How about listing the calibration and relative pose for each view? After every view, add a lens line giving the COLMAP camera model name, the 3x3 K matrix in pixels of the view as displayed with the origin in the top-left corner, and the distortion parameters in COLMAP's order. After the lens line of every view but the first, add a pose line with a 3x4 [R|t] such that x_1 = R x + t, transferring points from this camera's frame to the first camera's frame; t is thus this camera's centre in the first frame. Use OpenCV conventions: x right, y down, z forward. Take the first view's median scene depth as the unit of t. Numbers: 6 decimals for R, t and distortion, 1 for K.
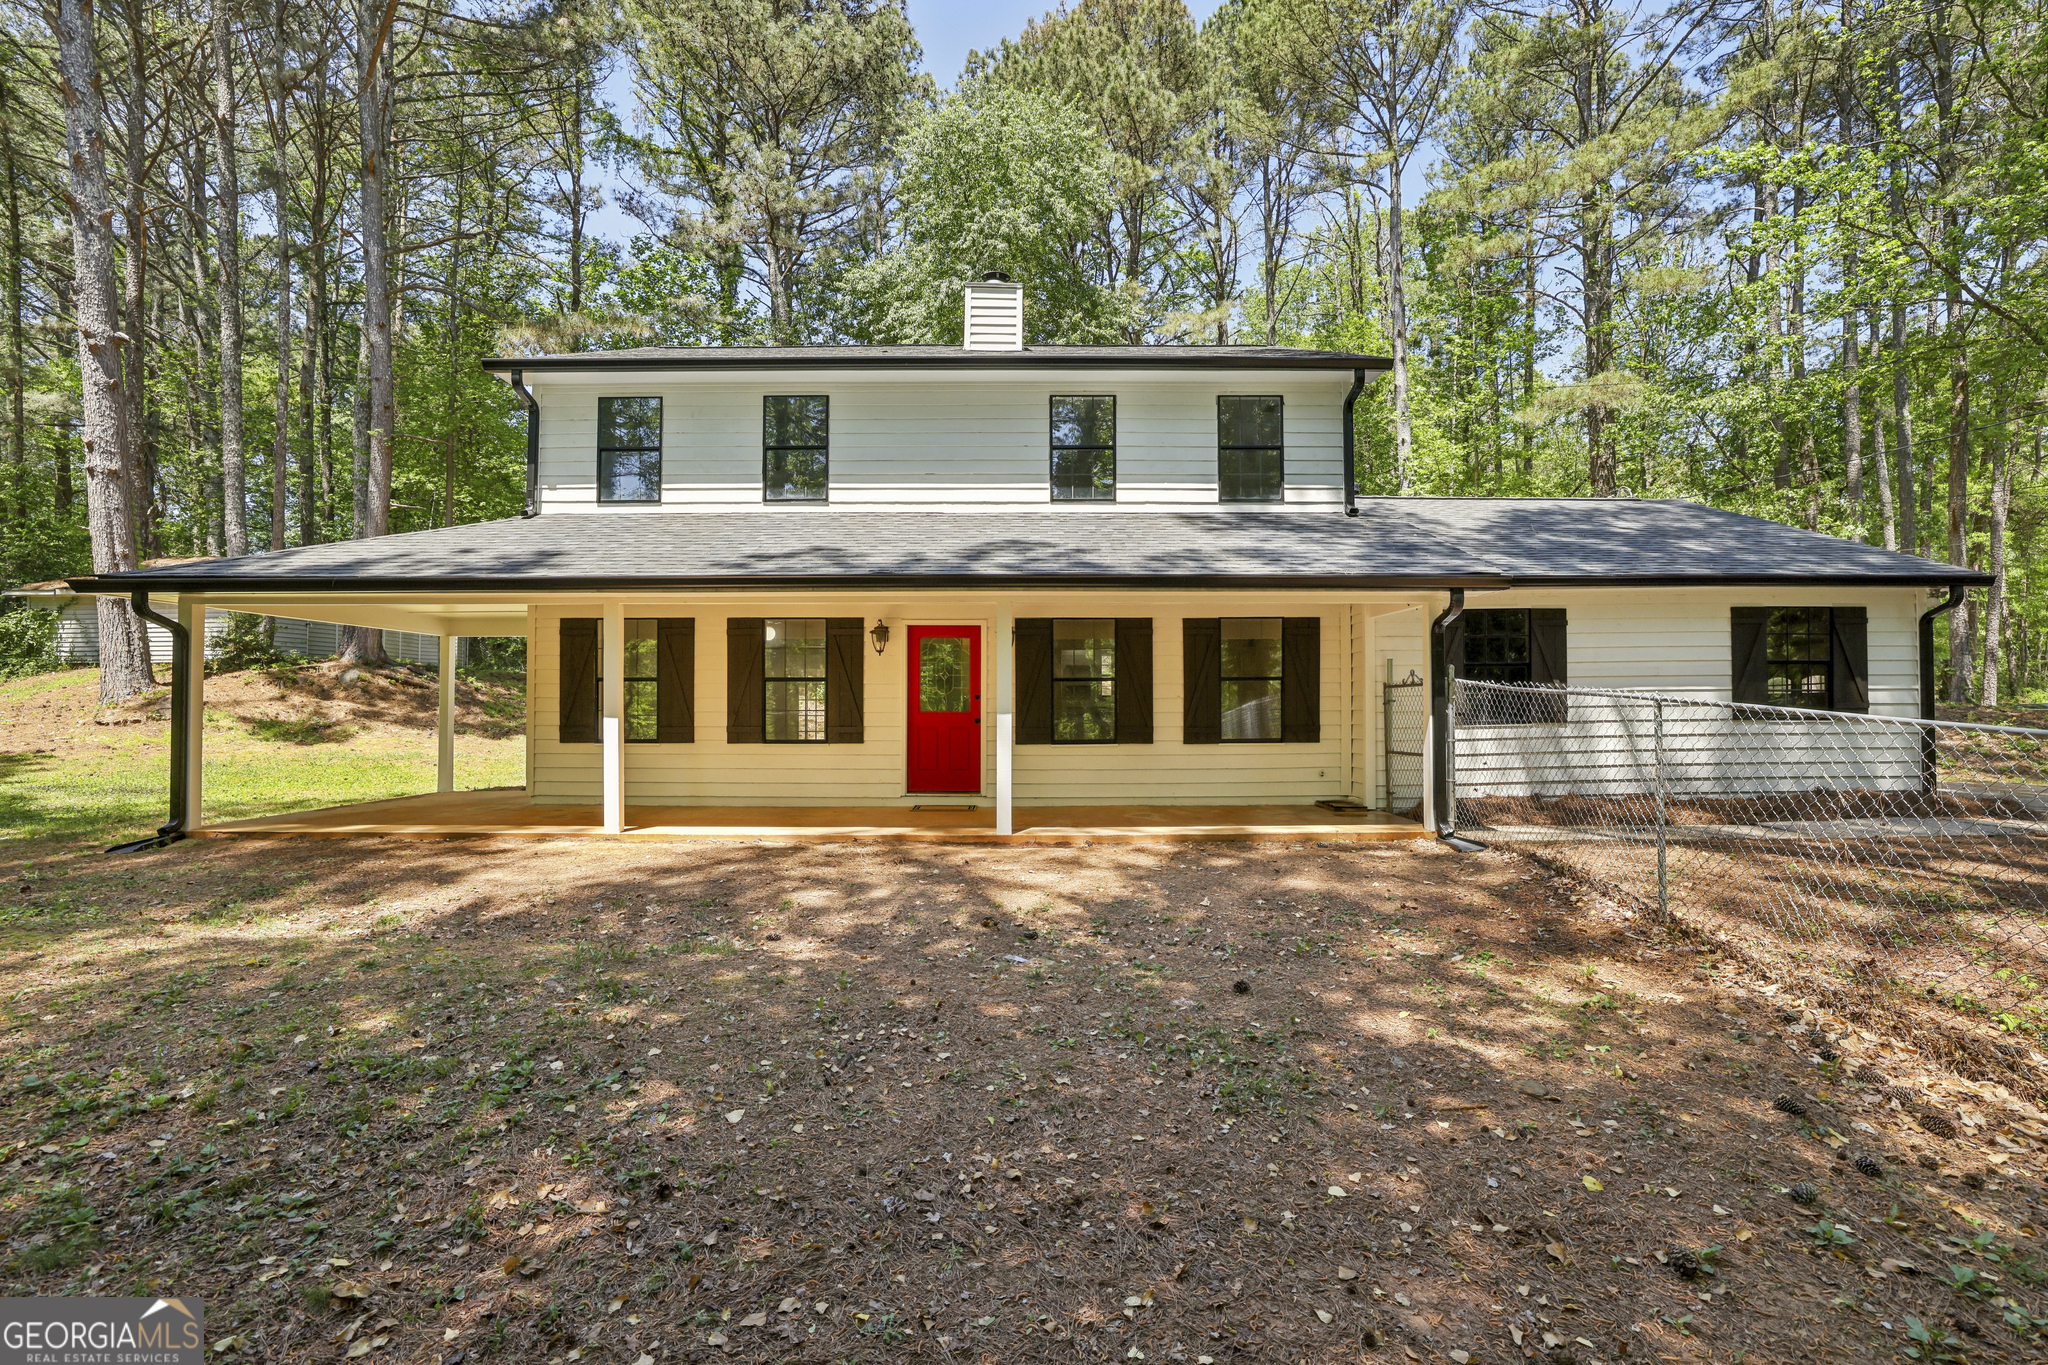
lens RADIAL K [[901.6, 0, 1040.1], [0, 901.6, 690.4], [0, 0, 1]] dist [-0.023810, 0.001230]
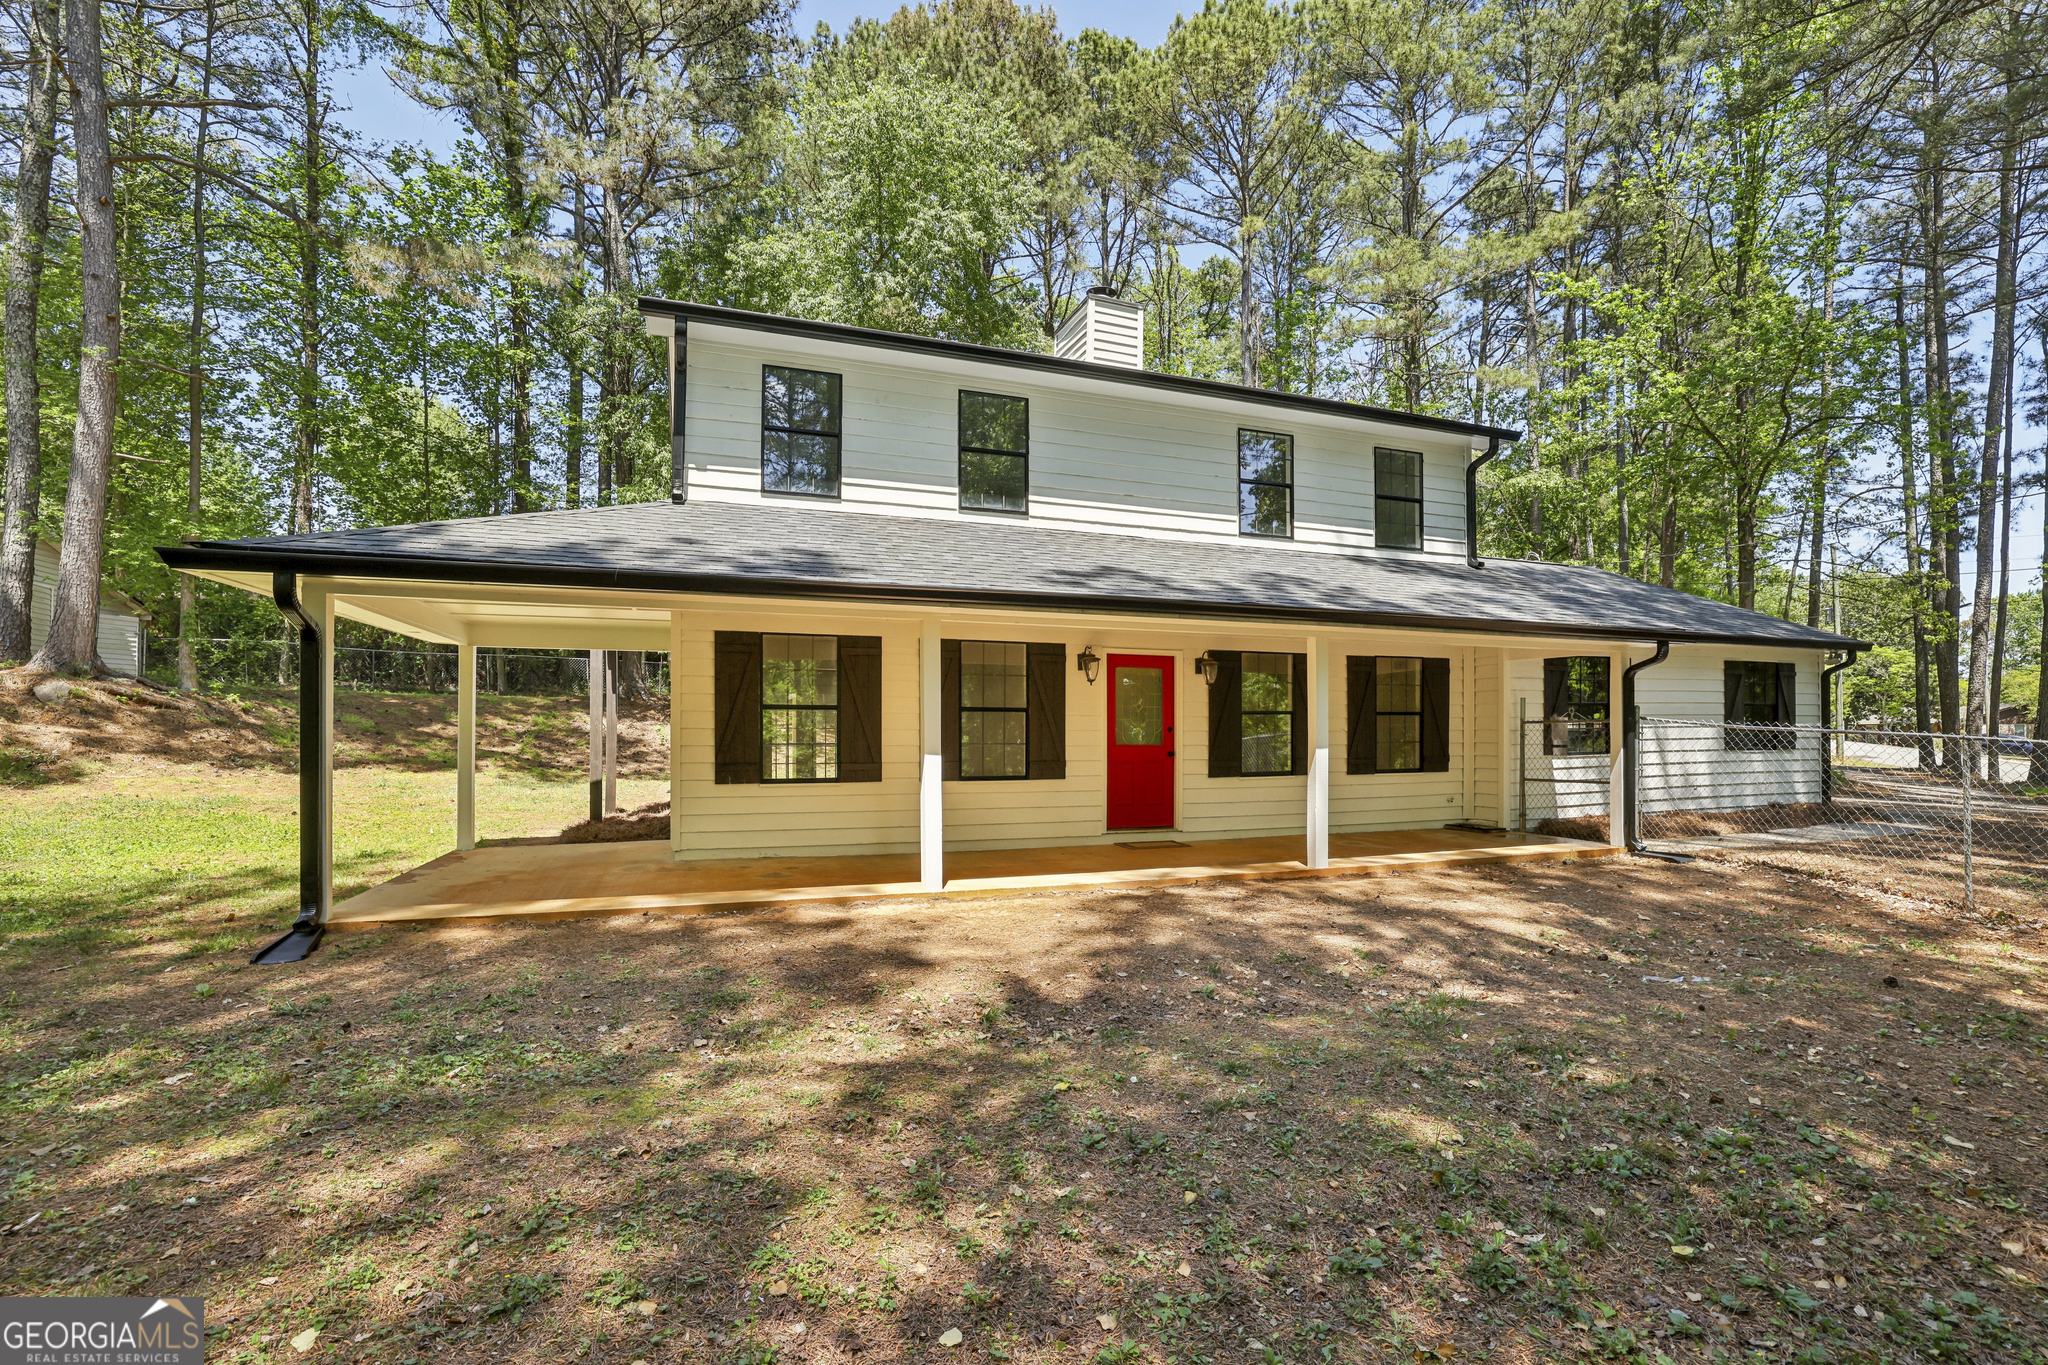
lens RADIAL K [[901.6, 0, 1113.0], [0, 901.6, 723.6], [0, 0, 1]] dist [-0.023810, 0.001230]
pose [[0.939250, 0.006492, 0.343172, -0.465891], [-0.009933, 0.999916, 0.008270, -0.006431], [-0.343089, -0.011176, 0.939236, 0.108208]]
